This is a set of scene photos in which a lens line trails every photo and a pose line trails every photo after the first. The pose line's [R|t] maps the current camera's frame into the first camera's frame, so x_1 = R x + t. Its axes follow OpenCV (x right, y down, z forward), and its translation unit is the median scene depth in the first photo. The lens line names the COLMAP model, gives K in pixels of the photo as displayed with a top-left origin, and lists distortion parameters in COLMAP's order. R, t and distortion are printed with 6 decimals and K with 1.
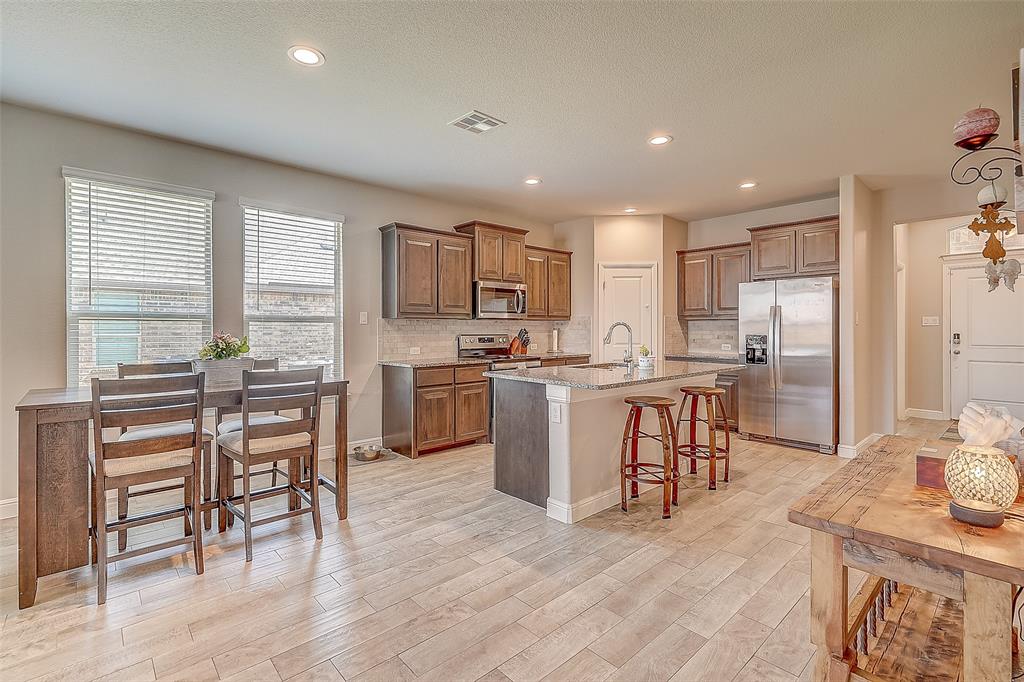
lens RADIAL K [[470.4, 0, 508.0], [0, 470.4, 331.7], [0, 0, 1]] dist [-0.004228, 0.001226]
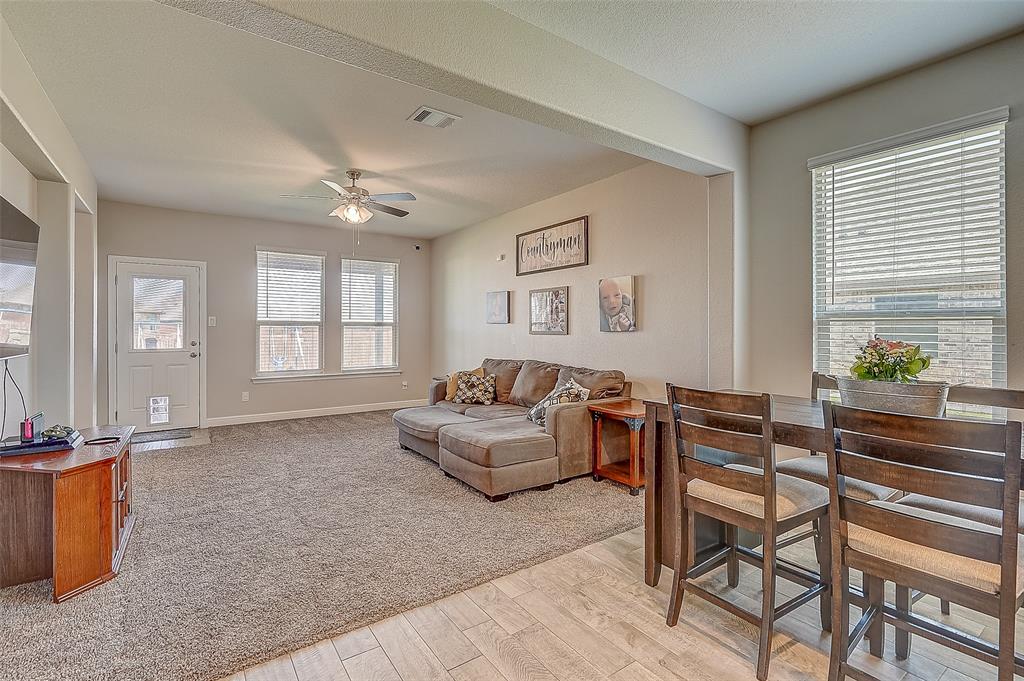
lens RADIAL K [[470.4, 0, 508.7], [0, 470.4, 330.5], [0, 0, 1]] dist [-0.004228, 0.001226]
pose [[-0.128433, 0.000434, -0.991718, 0.040664], [-0.009483, 0.999954, 0.001665, -0.002146], [0.991673, 0.009618, -0.128423, 0.310074]]
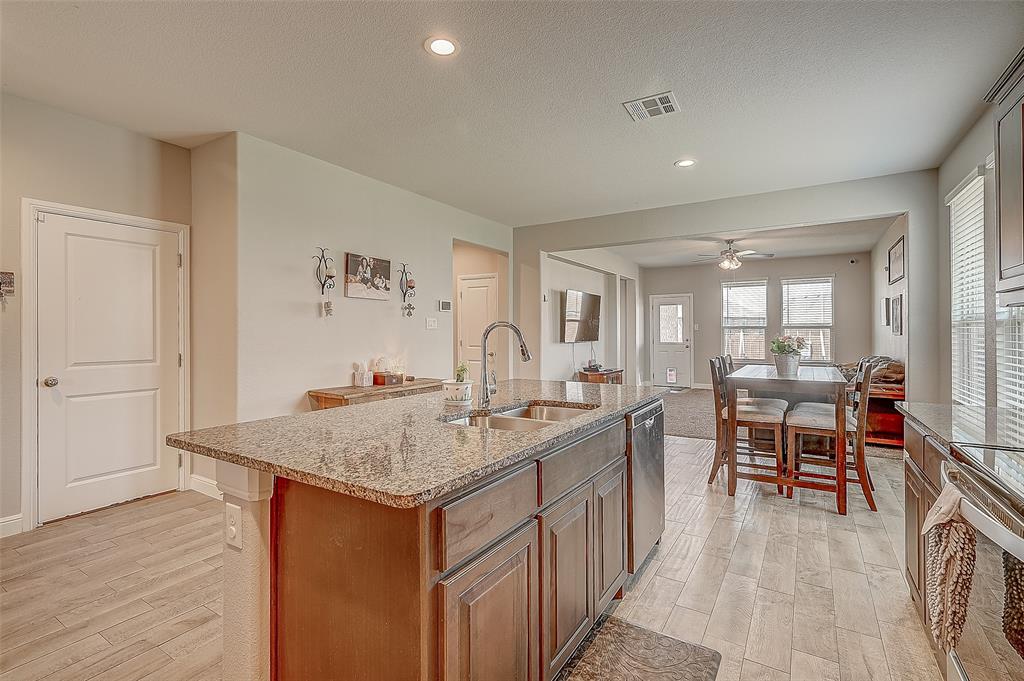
lens RADIAL K [[470.4, 0, 511.6], [0, 470.4, 335.5], [0, 0, 1]] dist [-0.004228, 0.001226]
pose [[-0.962843, 0.005243, -0.270012, 0.271223], [0.001948, 0.999920, 0.012468, -0.006575], [0.270056, 0.011479, -0.962776, 1.106133]]
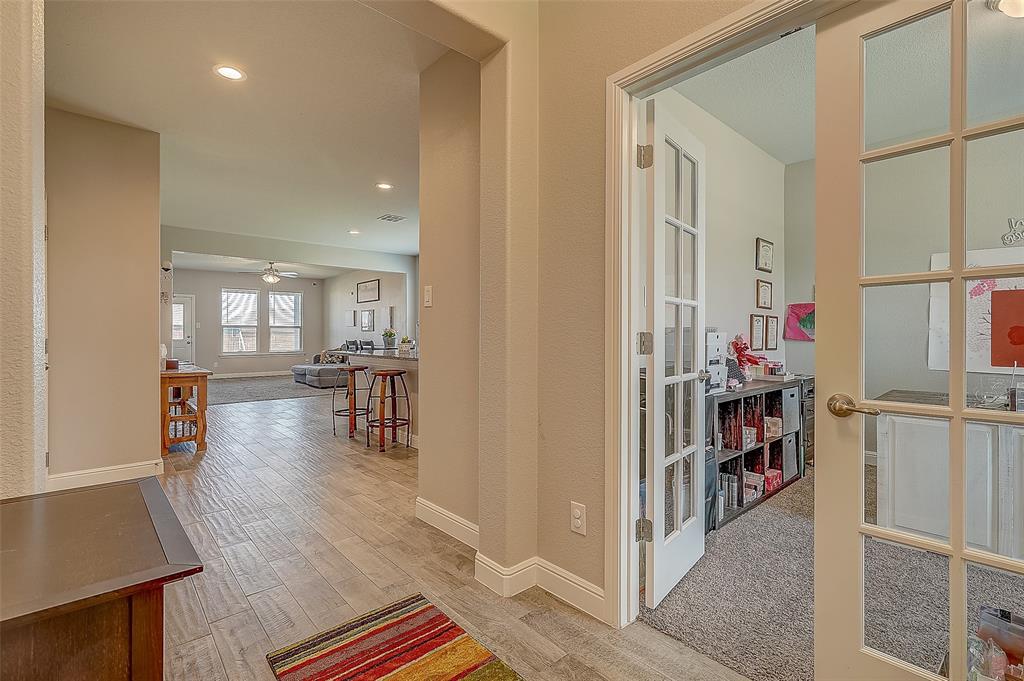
lens RADIAL K [[470.4, 0, 511.6], [0, 470.4, 332.4], [0, 0, 1]] dist [-0.004228, 0.001226]
pose [[-0.018611, -0.004322, -0.999817, 1.141537], [-0.005831, 0.999974, -0.004214, 0.017543], [0.999810, 0.005752, -0.018635, 0.941562]]
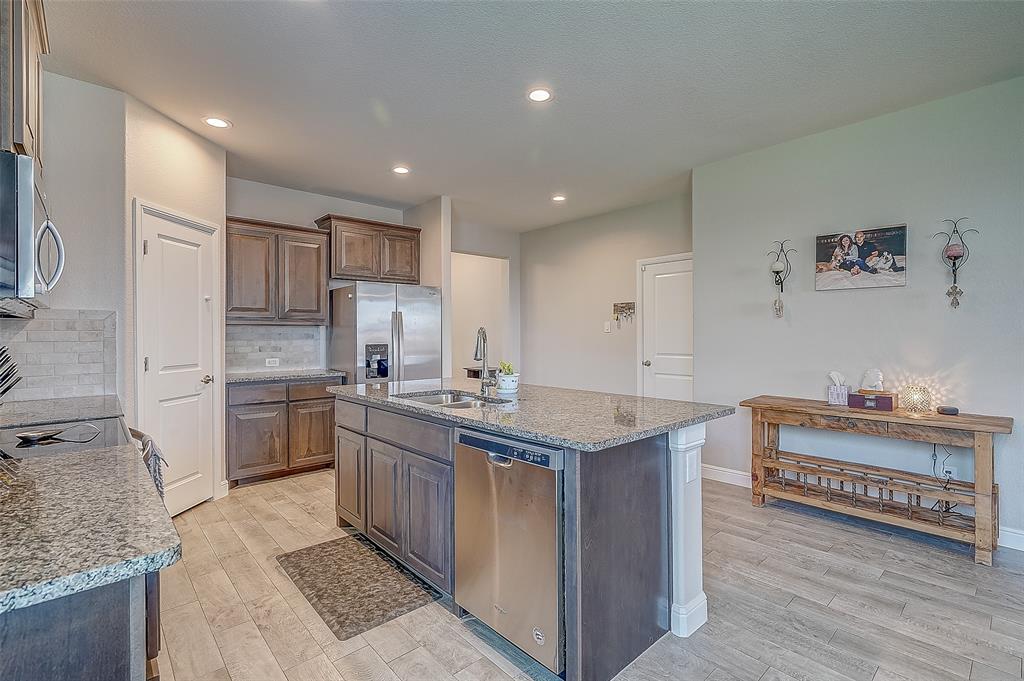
lens RADIAL K [[470.4, 0, 508.1], [0, 470.4, 338.5], [0, 0, 1]] dist [-0.004228, 0.001226]
pose [[0.003470, -0.005958, 0.999976, -0.306242], [0.012179, 0.999908, 0.005915, -0.005408], [-0.999920, 0.012159, 0.003542, 0.703109]]
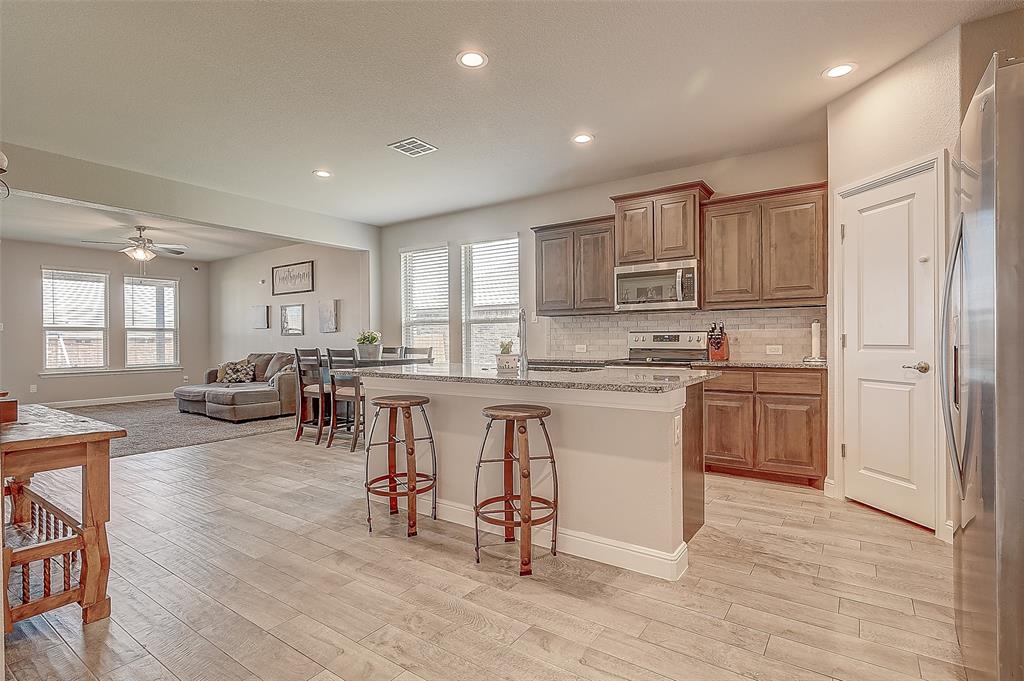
lens RADIAL K [[499.9, 0, 508.2], [0, 499.9, 345.0], [0, 0, 1]] dist [-0.001685, 0.000863]
pose [[0.211780, 0.008530, -0.977280, 0.734816], [-0.001148, 0.999963, 0.008479, 0.022969], [0.977317, -0.000674, 0.211782, 0.593210]]
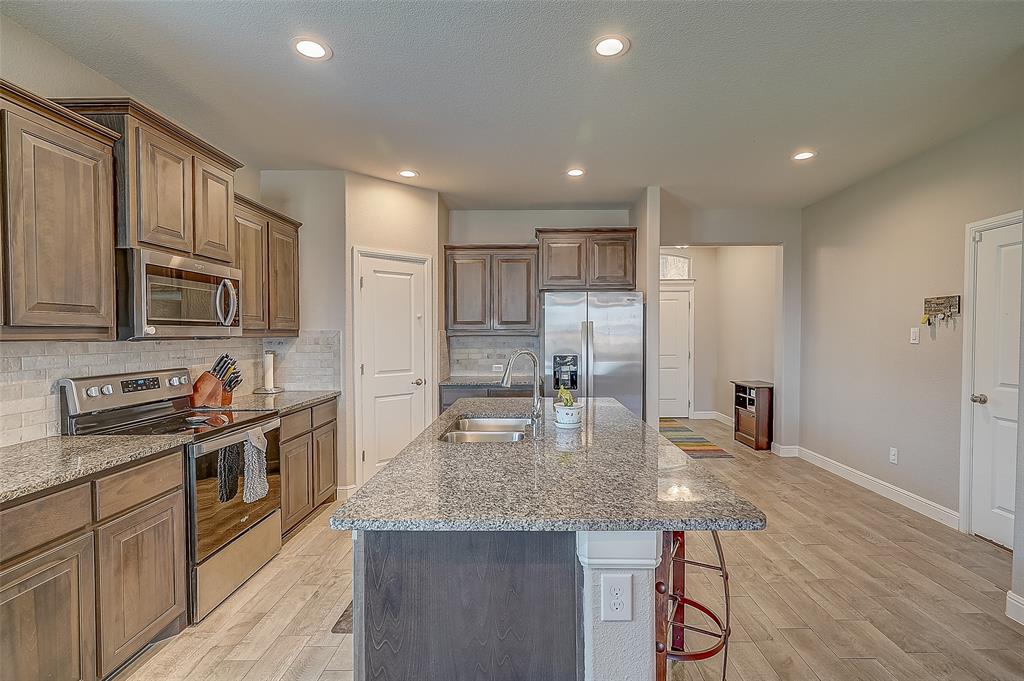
lens RADIAL K [[470.4, 0, 526.0], [0, 470.4, 343.5], [0, 0, 1]] dist [-0.004228, 0.001226]
pose [[0.676950, -0.017462, 0.735822, -0.131664], [0.010066, 0.999845, 0.014466, -0.025234], [-0.735961, -0.002386, 0.677020, 0.445613]]
